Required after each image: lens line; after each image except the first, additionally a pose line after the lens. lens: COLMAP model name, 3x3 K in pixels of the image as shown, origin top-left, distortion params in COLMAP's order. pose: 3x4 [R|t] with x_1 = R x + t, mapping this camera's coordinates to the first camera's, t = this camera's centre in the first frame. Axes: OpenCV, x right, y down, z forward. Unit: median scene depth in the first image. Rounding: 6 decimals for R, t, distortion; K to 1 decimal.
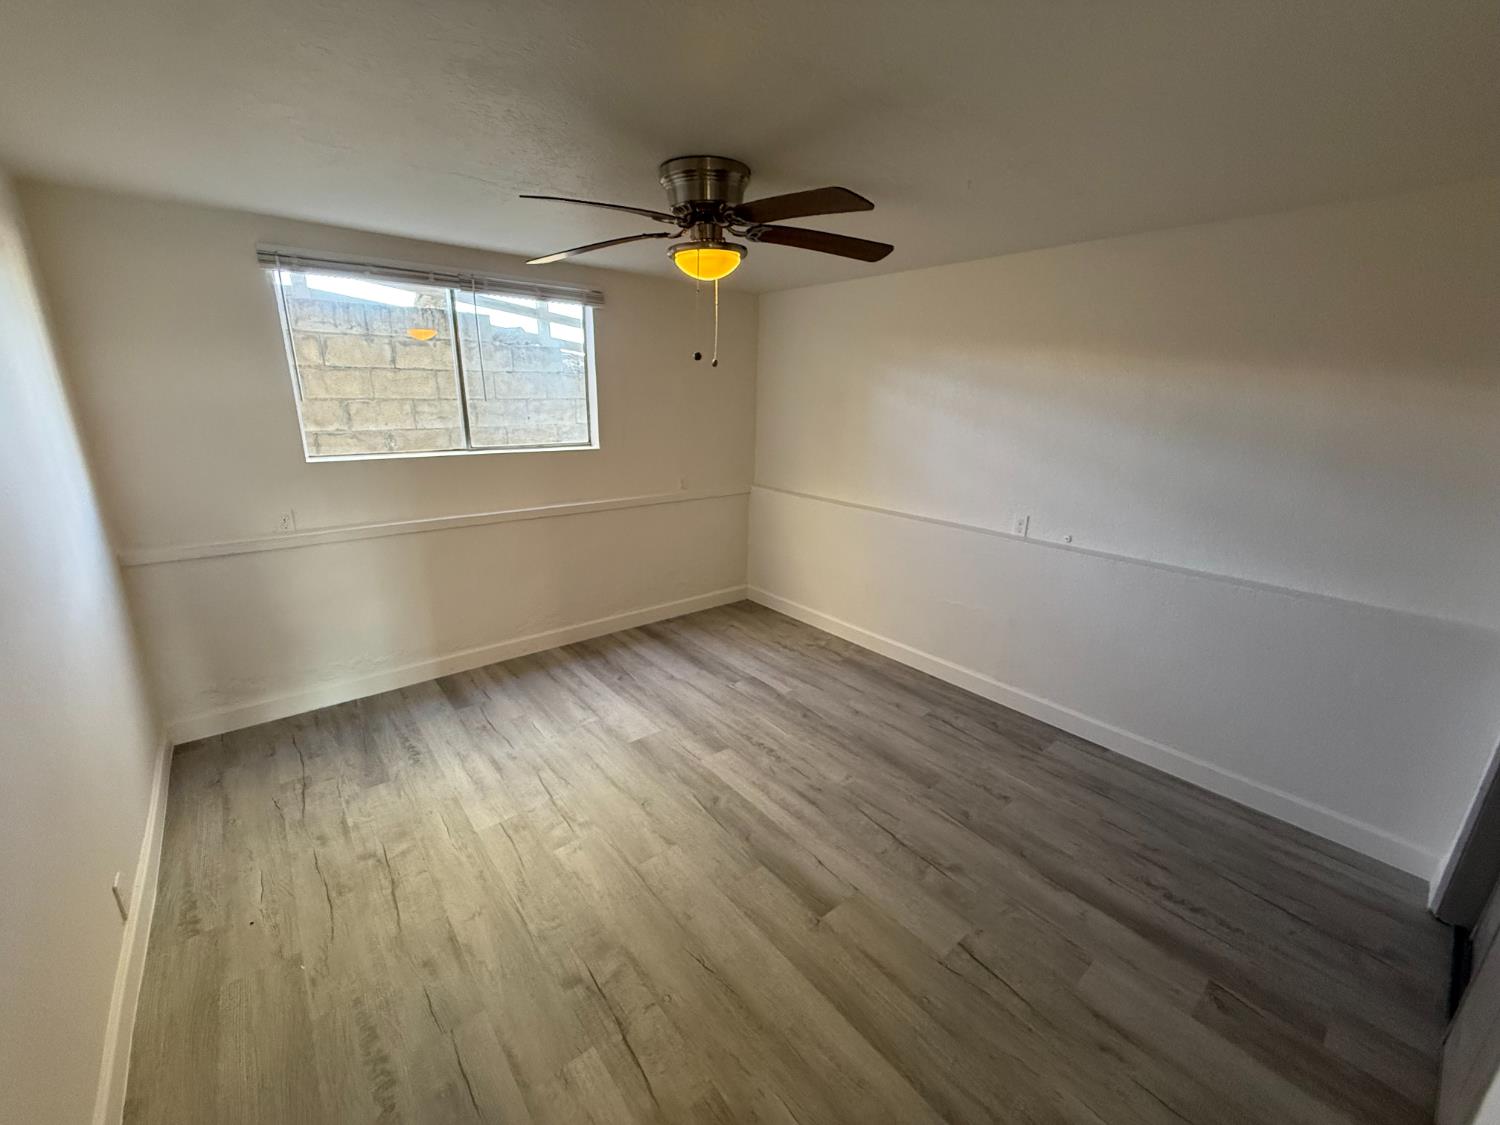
lens RADIAL K [[598.4, 0, 744.6], [0, 598.4, 561.2], [0, 0, 1]] dist [0.001031, 0.000306]
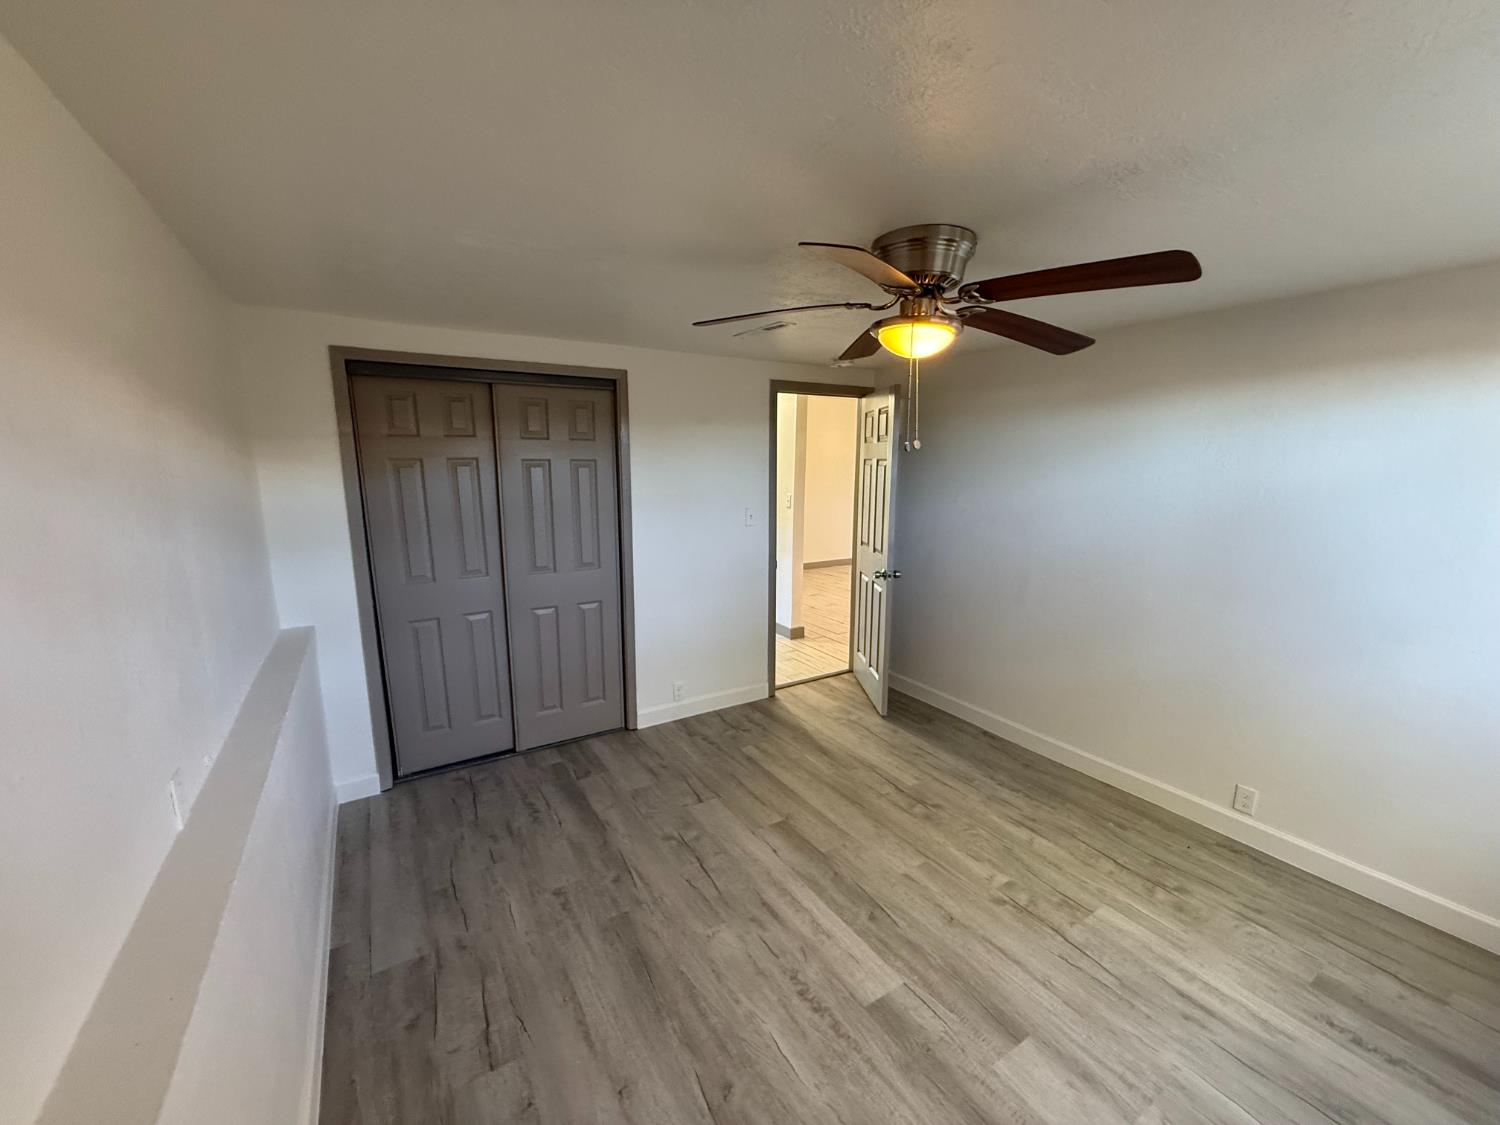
lens RADIAL K [[598.4, 0, 744.6], [0, 598.4, 561.2], [0, 0, 1]] dist [0.001031, 0.000306]
pose [[-0.990731, -0.044986, 0.128170, 0.051881], [0.015346, 0.900459, 0.434671, -0.497758], [-0.134966, 0.432609, -0.891422, 1.653102]]
